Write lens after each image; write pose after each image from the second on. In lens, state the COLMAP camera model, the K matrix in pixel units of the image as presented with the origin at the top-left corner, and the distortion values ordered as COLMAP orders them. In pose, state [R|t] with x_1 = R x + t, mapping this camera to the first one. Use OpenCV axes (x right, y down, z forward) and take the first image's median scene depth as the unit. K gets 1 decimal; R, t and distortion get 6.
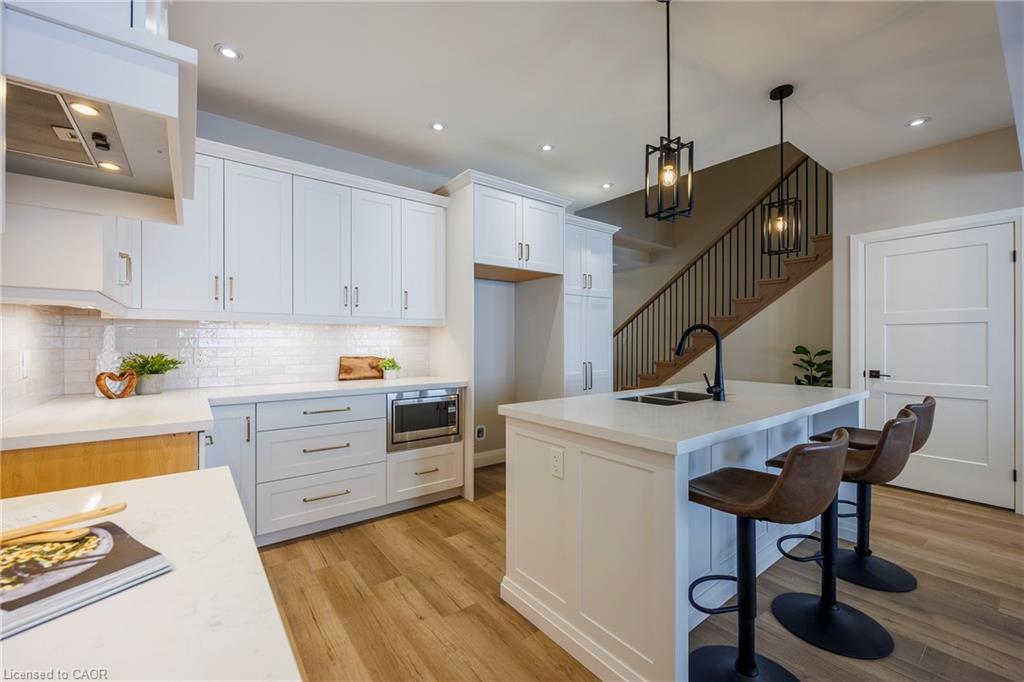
lens RADIAL K [[412.6, 0, 506.9], [0, 412.6, 343.8], [0, 0, 1]] dist [0.000960, 0.000049]
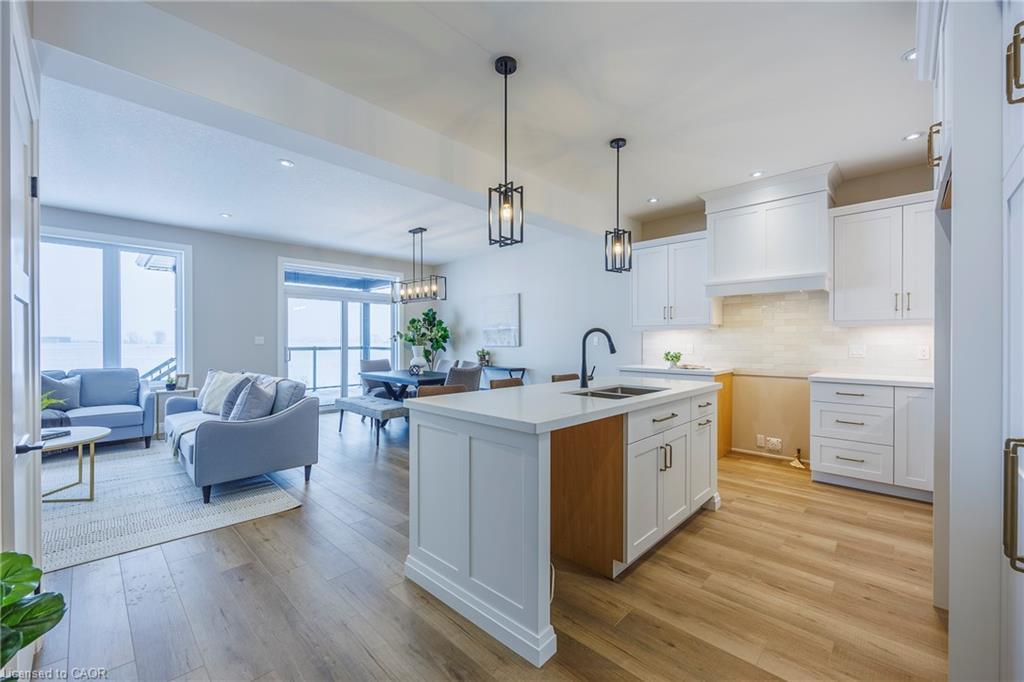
lens RADIAL K [[412.6, 0, 506.9], [0, 412.6, 343.8], [0, 0, 1]] dist [0.000960, 0.000049]
pose [[-0.988148, 0.001406, -0.153500, 0.789011], [0.000099, 0.999964, 0.008521, -0.012017], [0.153507, 0.008405, -0.988112, 1.864527]]
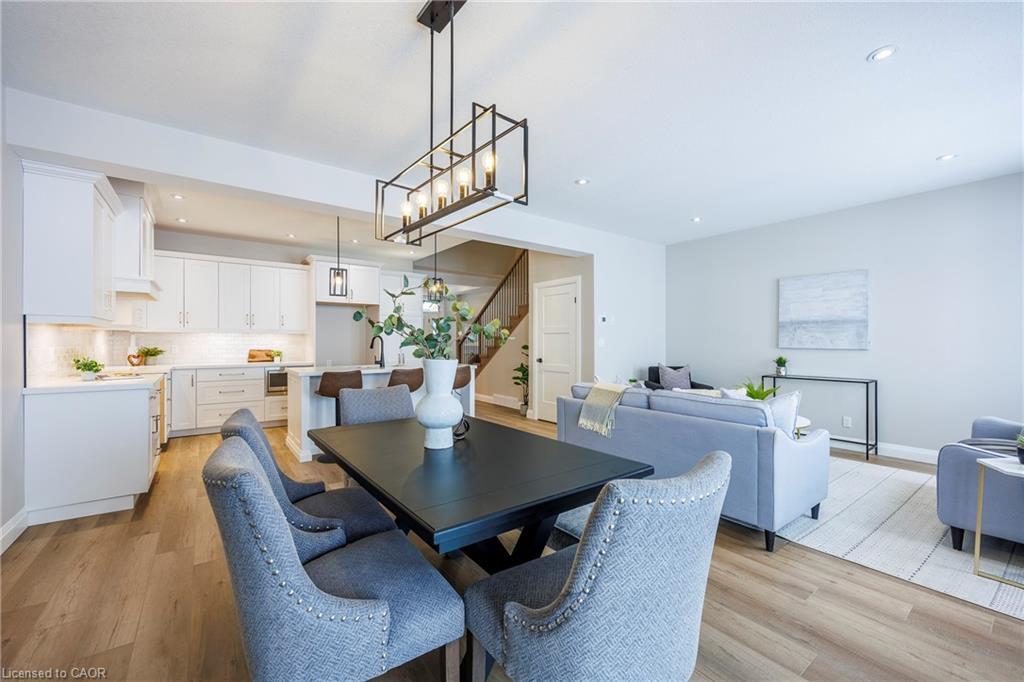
lens RADIAL K [[412.6, 0, 506.9], [0, 412.6, 343.8], [0, 0, 1]] dist [0.000960, 0.000049]
pose [[0.999822, 0.003045, -0.018632, 1.024001], [-0.003008, 0.999994, 0.001969, -0.004720], [0.018638, -0.001913, 0.999824, -1.110232]]
